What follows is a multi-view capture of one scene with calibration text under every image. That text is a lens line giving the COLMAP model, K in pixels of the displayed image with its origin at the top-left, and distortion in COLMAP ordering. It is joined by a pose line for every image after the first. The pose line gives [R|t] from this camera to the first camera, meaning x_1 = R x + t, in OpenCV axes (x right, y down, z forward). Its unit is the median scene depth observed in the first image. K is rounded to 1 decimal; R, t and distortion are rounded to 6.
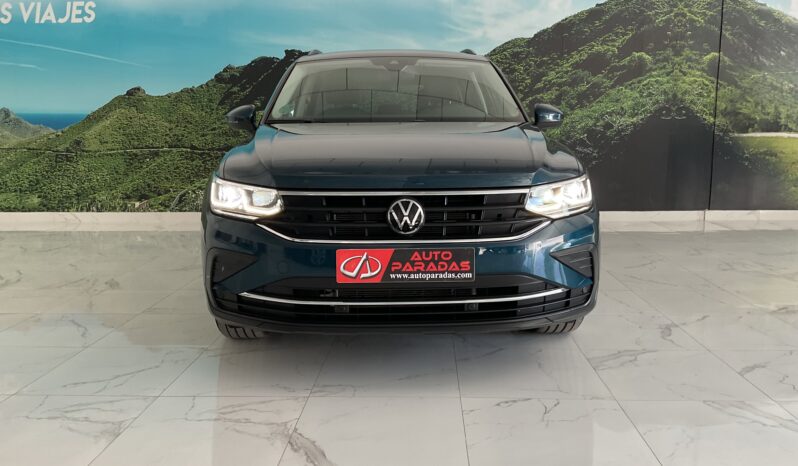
lens RADIAL K [[667.0, 0, 415.2], [0, 667.0, 221.5], [0, 0, 1]] dist [0.070699, -0.149357]
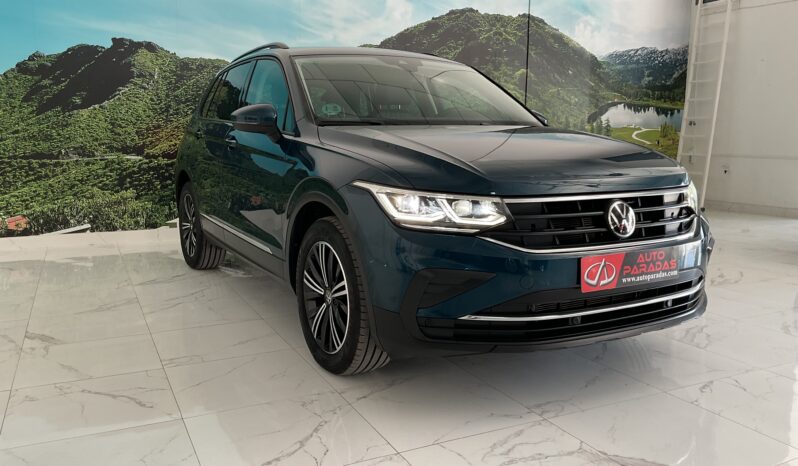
lens RADIAL K [[667.0, 0, 389.4], [0, 667.0, 216.7], [0, 0, 1]] dist [0.070699, -0.149357]
pose [[0.881979, -0.050493, 0.468577, -0.300994], [0.058537, 0.998282, -0.002609, -0.011112], [-0.467640, 0.029730, 0.883419, 0.107132]]
